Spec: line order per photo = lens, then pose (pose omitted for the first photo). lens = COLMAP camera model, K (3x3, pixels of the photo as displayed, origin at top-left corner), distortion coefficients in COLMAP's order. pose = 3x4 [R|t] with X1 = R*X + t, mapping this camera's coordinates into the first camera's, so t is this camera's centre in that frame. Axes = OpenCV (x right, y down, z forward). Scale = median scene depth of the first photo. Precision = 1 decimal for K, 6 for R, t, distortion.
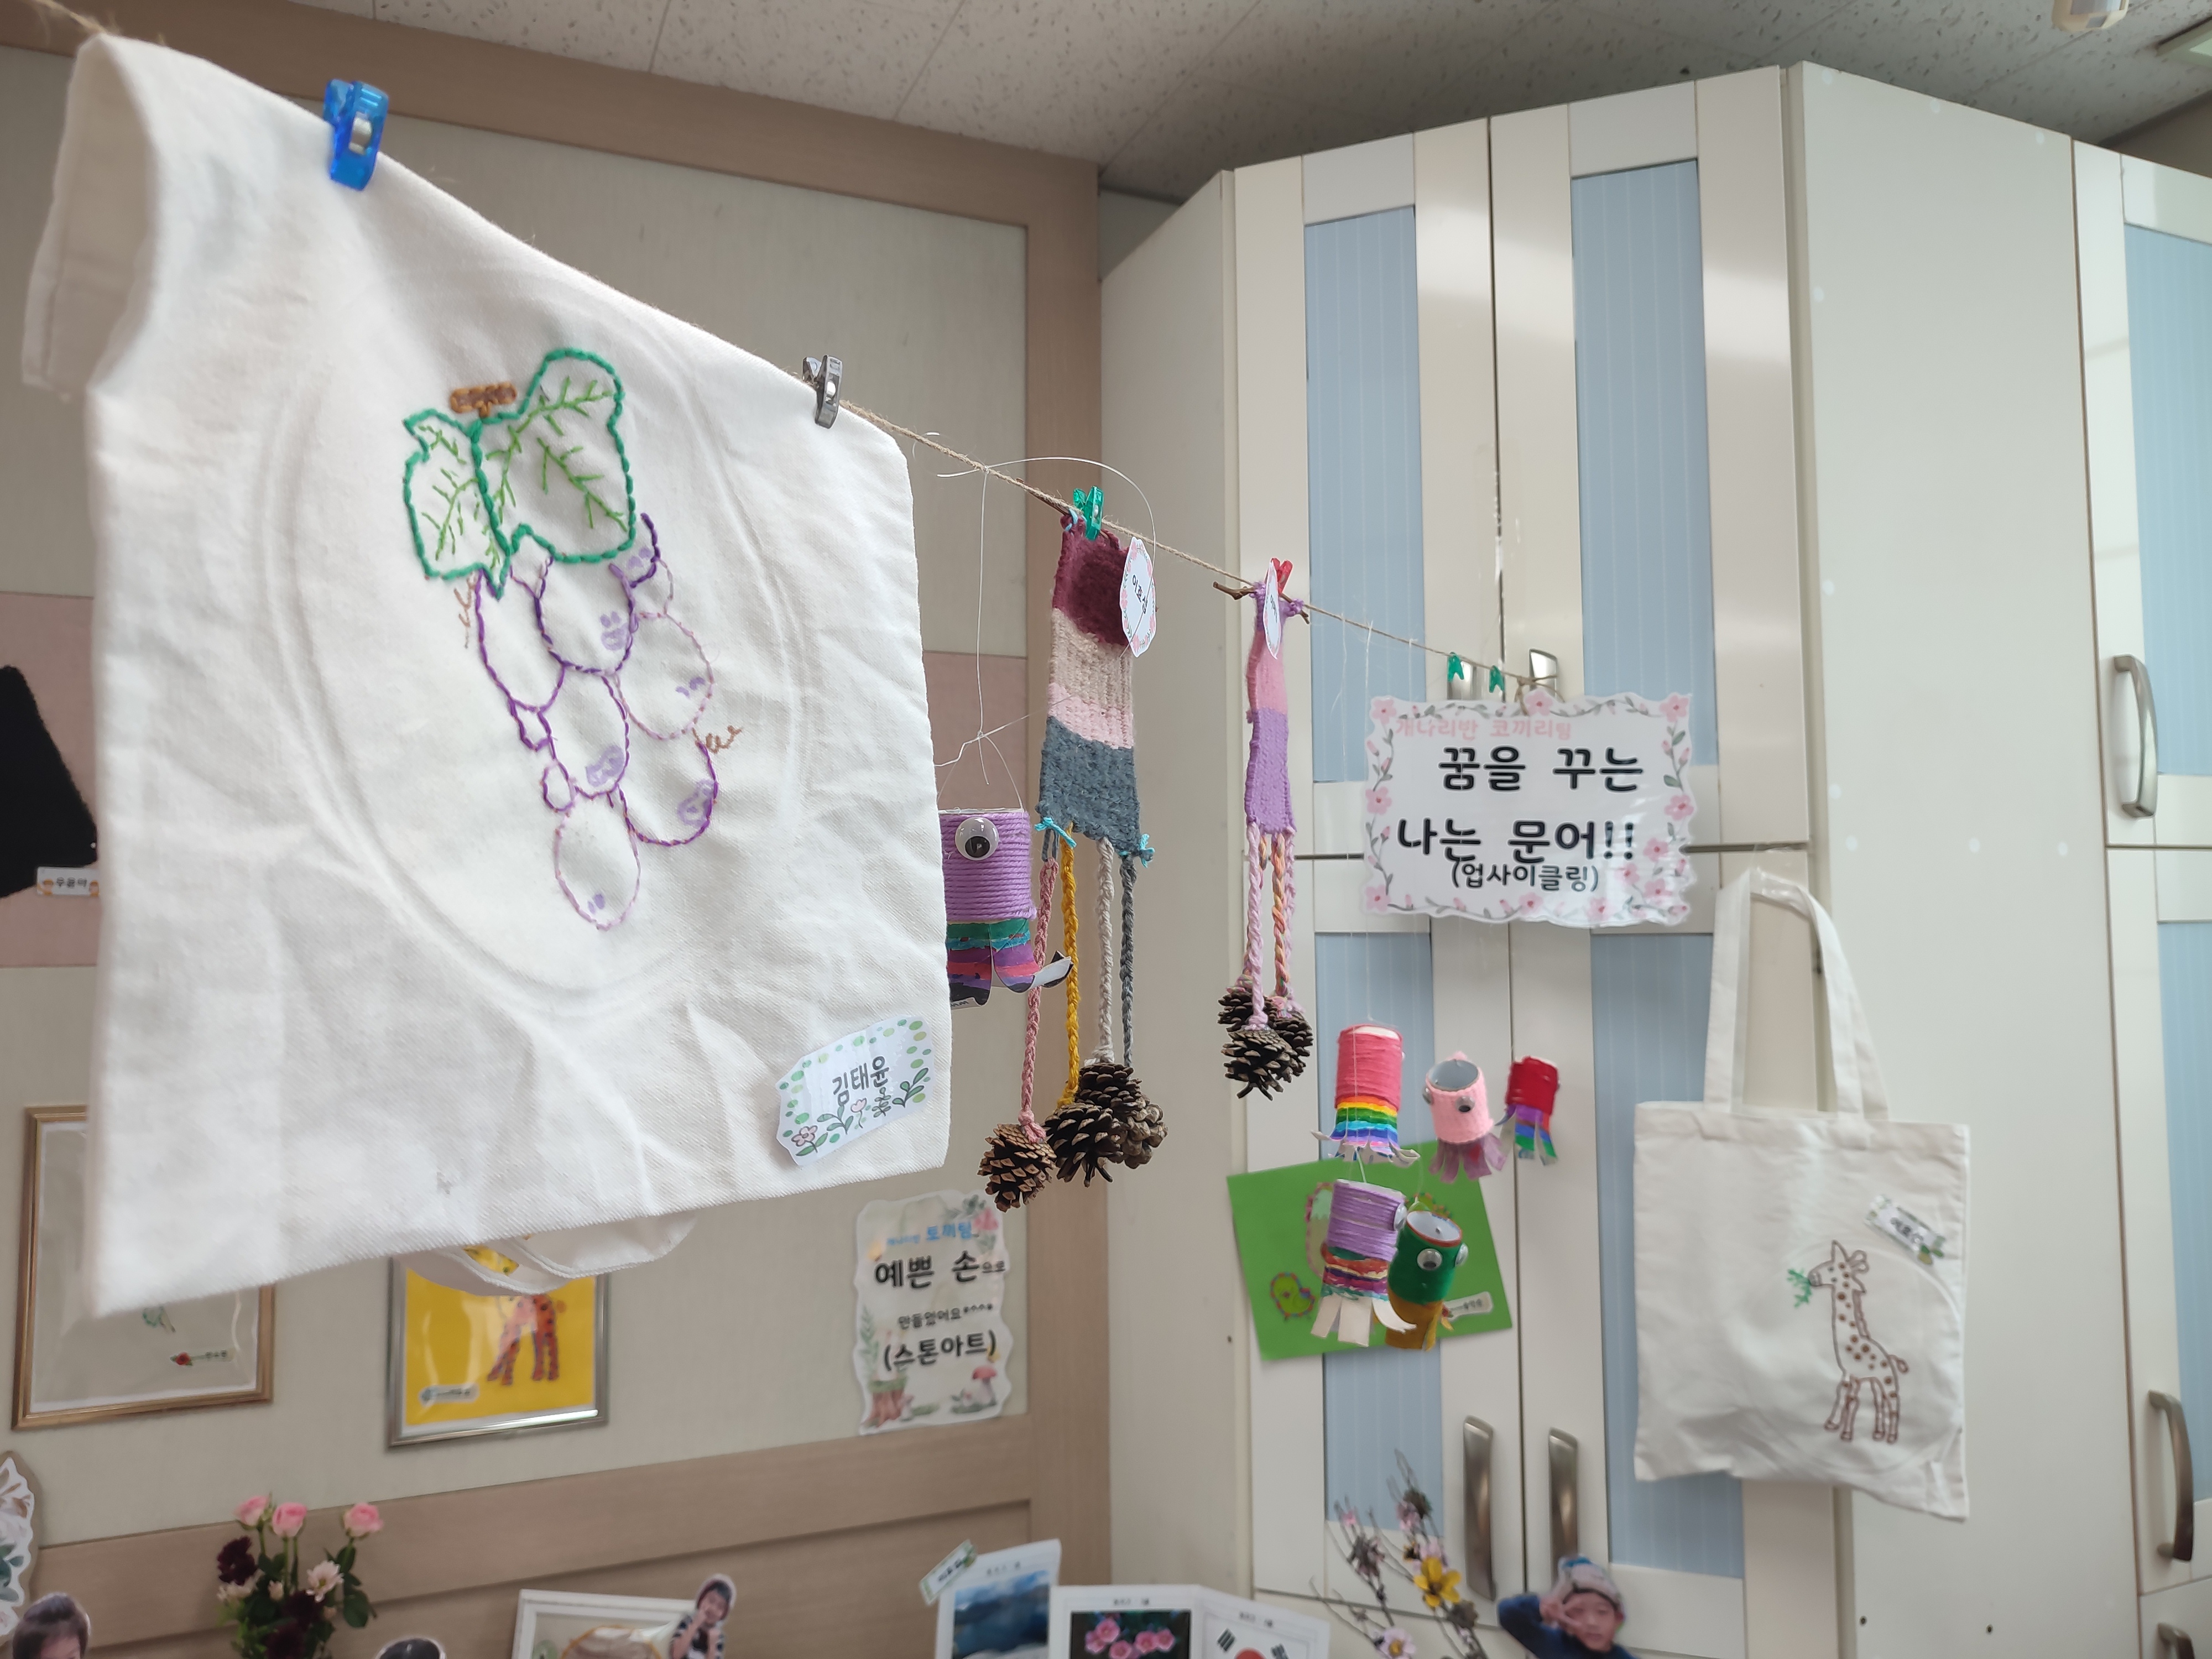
lens RADIAL K [[1587.4, 0, 1105.3], [0, 1587.4, 828.7], [0, 0, 1]] dist [0.020623, -0.023404]
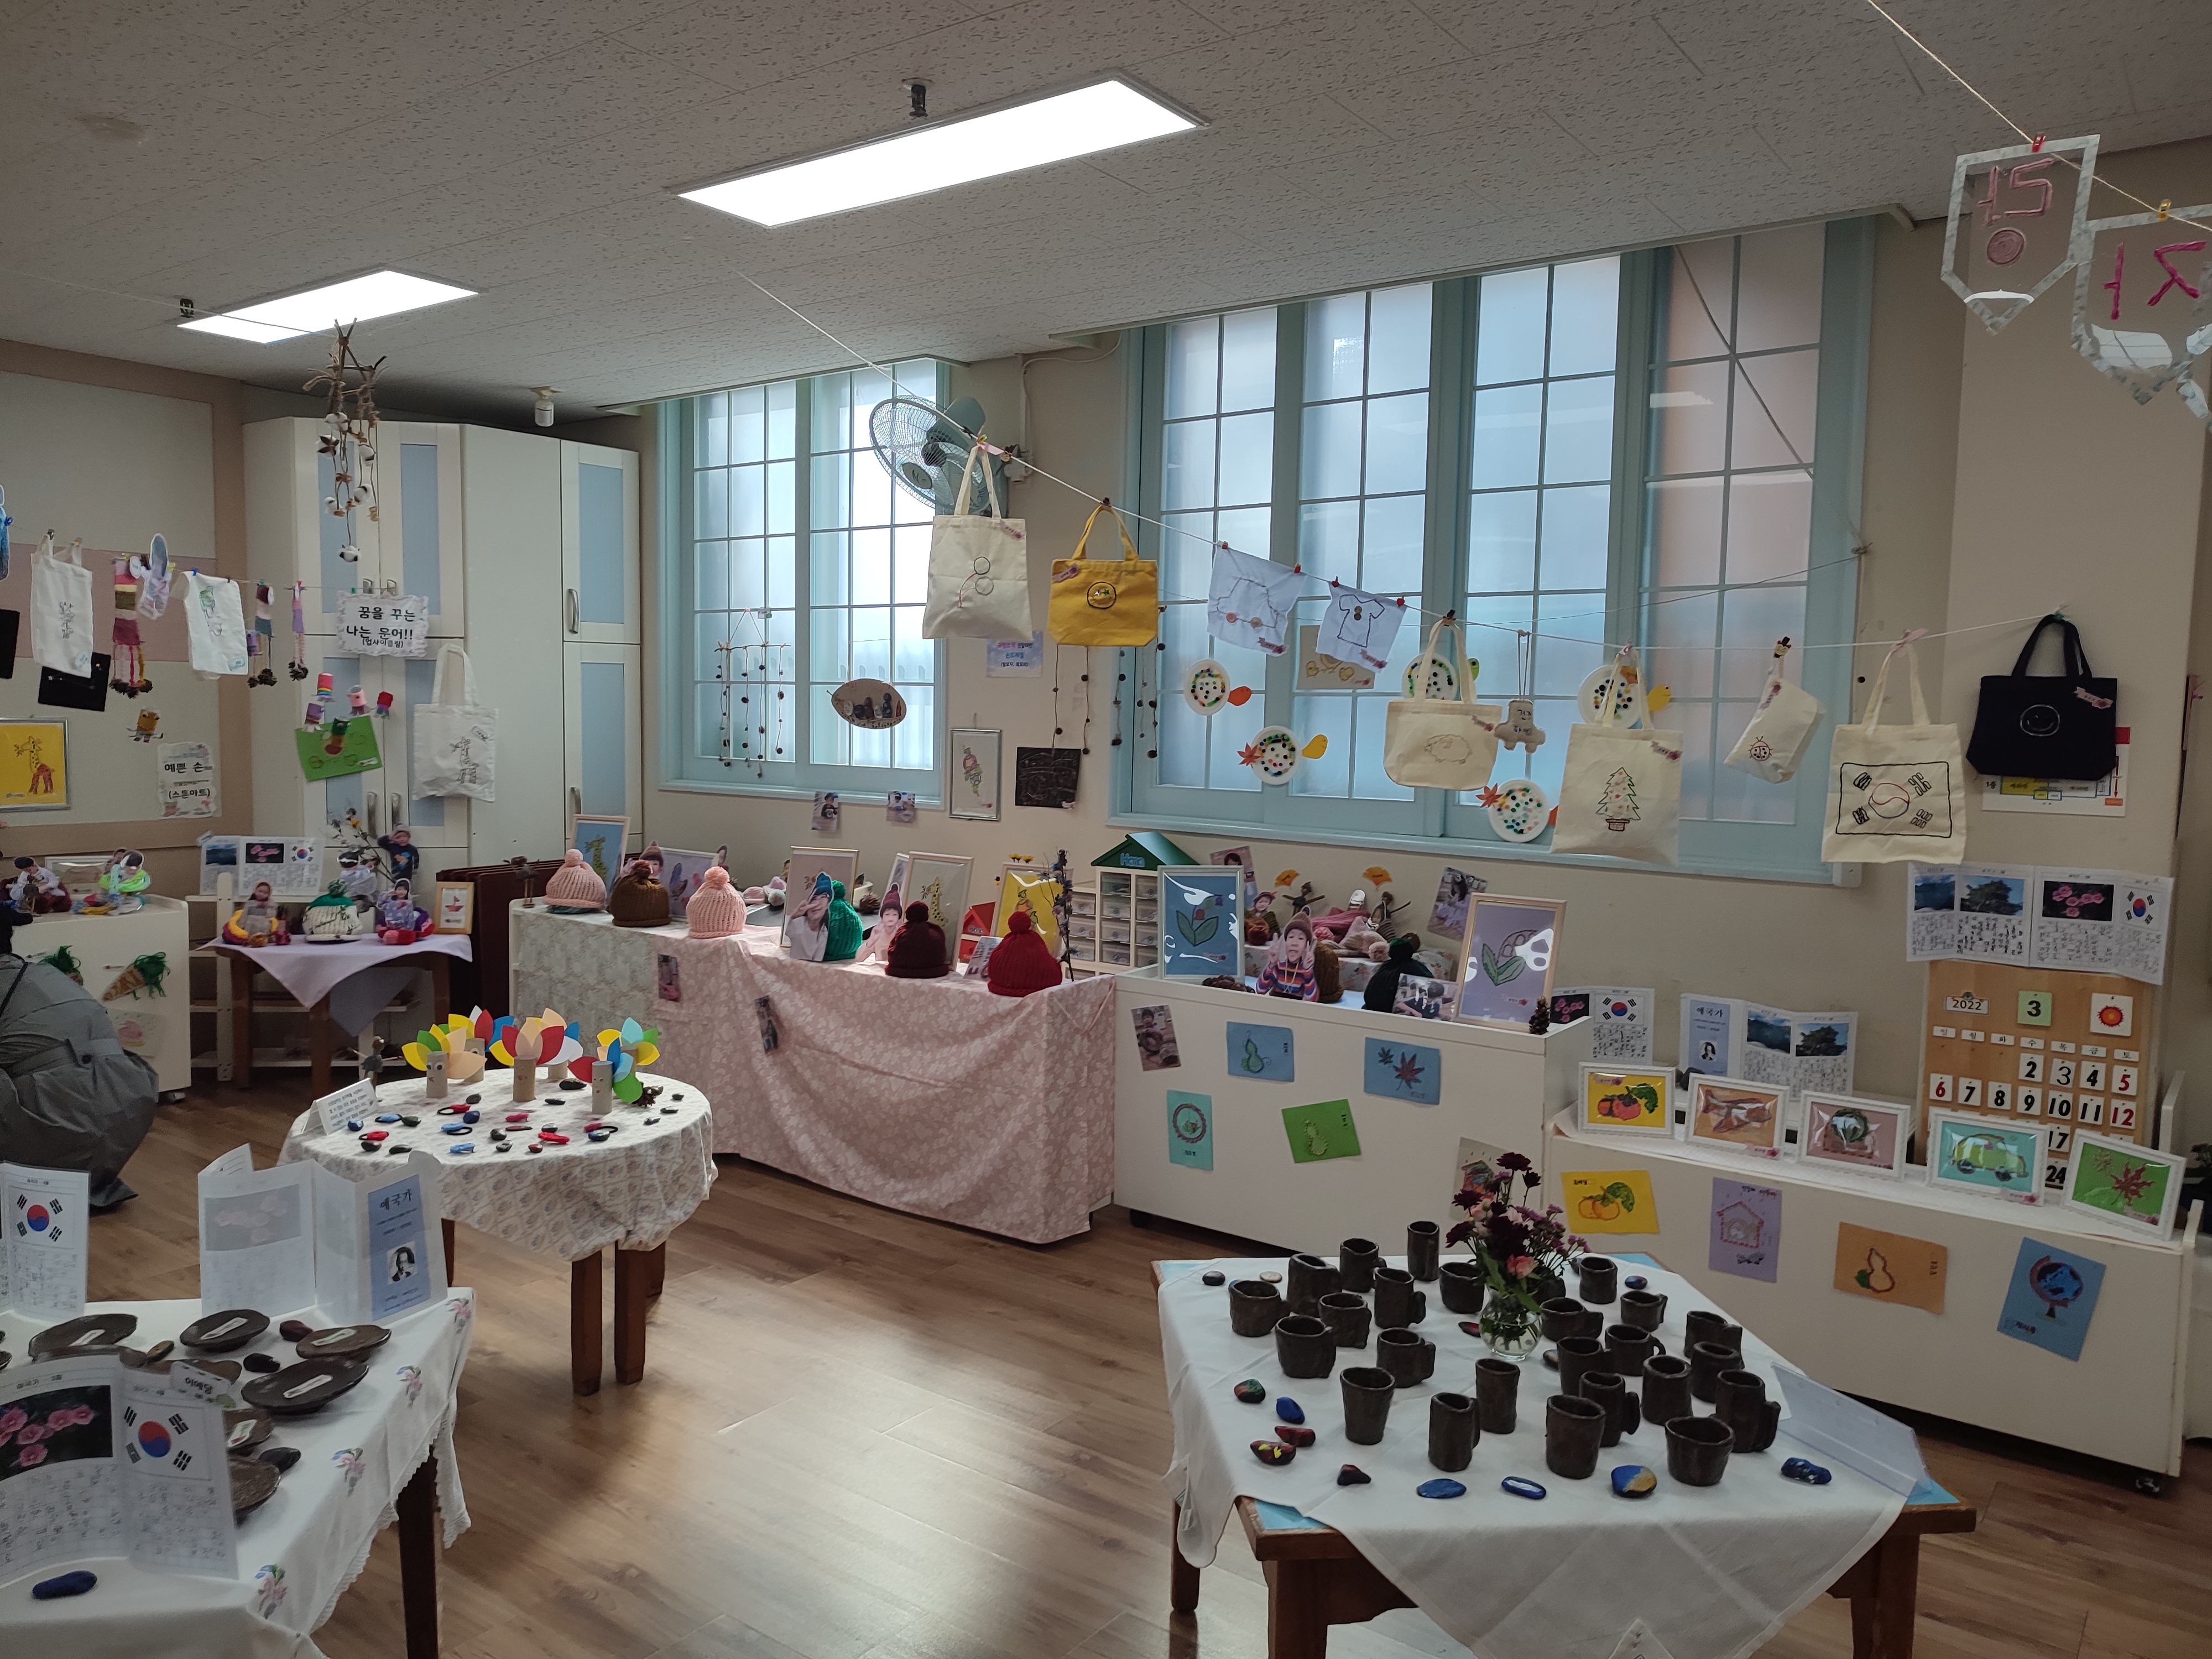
lens RADIAL K [[1587.4, 0, 1106.9], [0, 1587.4, 825.0], [0, 0, 1]] dist [0.020623, -0.023404]
pose [[0.862542, -0.018997, 0.505628, -0.167167], [-0.052386, 0.990572, 0.126582, -0.108646], [-0.503266, -0.135671, 0.853415, -3.092473]]
